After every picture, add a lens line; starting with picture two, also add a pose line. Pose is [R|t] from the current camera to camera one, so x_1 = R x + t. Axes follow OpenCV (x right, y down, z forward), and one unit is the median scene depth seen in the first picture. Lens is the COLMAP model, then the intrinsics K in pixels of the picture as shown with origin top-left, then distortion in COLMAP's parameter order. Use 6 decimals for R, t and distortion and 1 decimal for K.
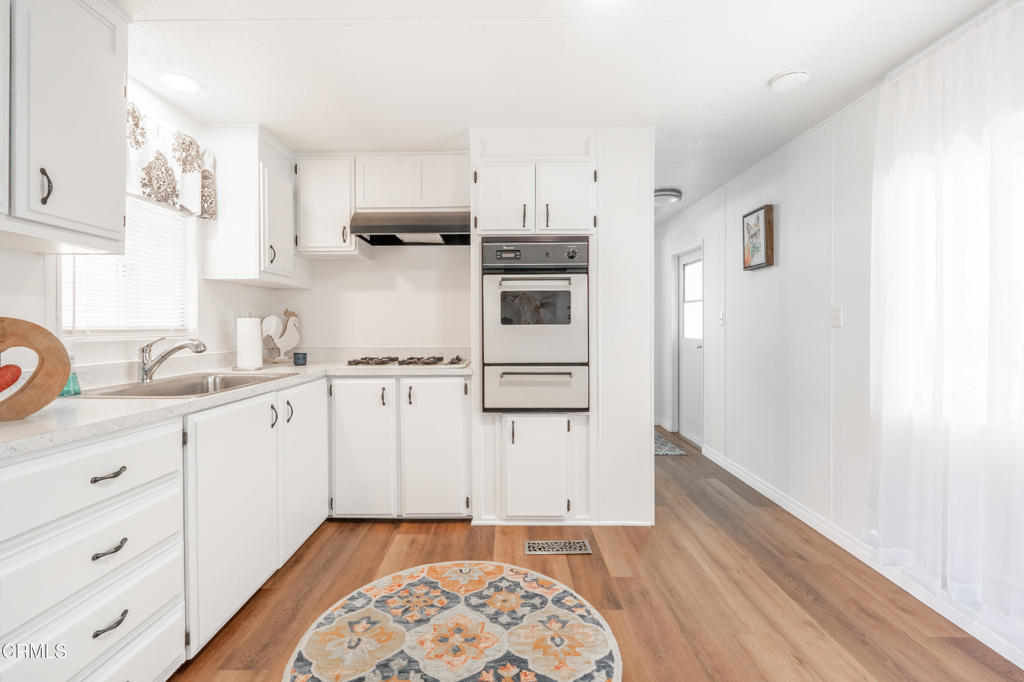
lens RADIAL K [[457.8, 0, 516.9], [0, 457.8, 332.8], [0, 0, 1]] dist [0.001704, -0.000019]
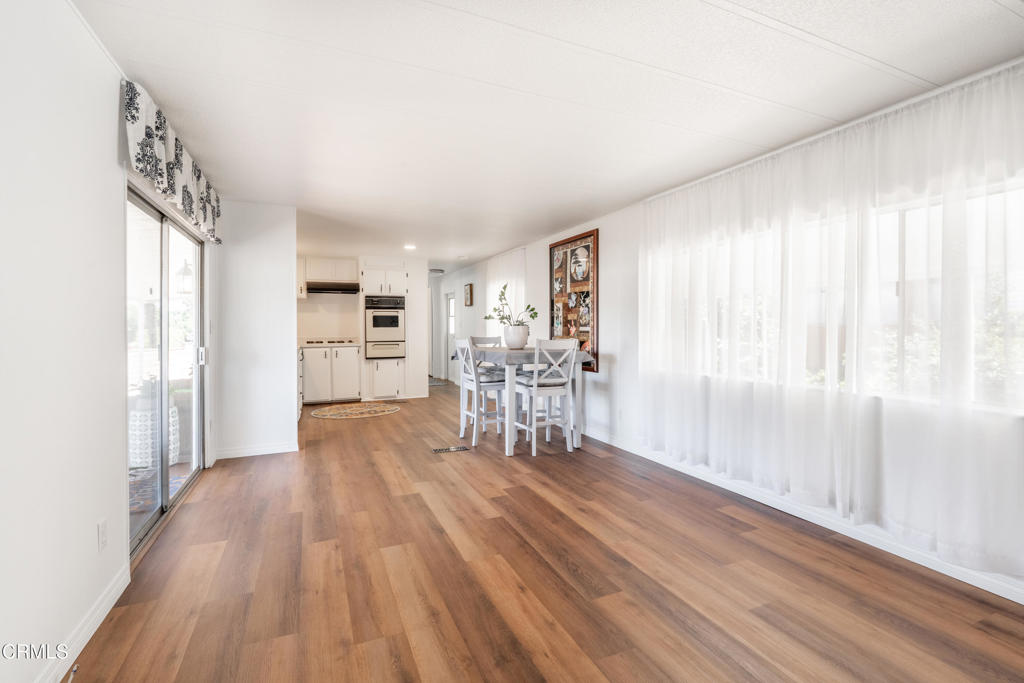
lens RADIAL K [[457.8, 0, 520.4], [0, 457.8, 334.3], [0, 0, 1]] dist [0.001704, -0.000019]
pose [[0.914037, -0.005467, 0.405594, -0.336754], [0.005950, 0.999982, 0.000071, 0.028768], [-0.405587, 0.002348, 0.914053, -1.868707]]
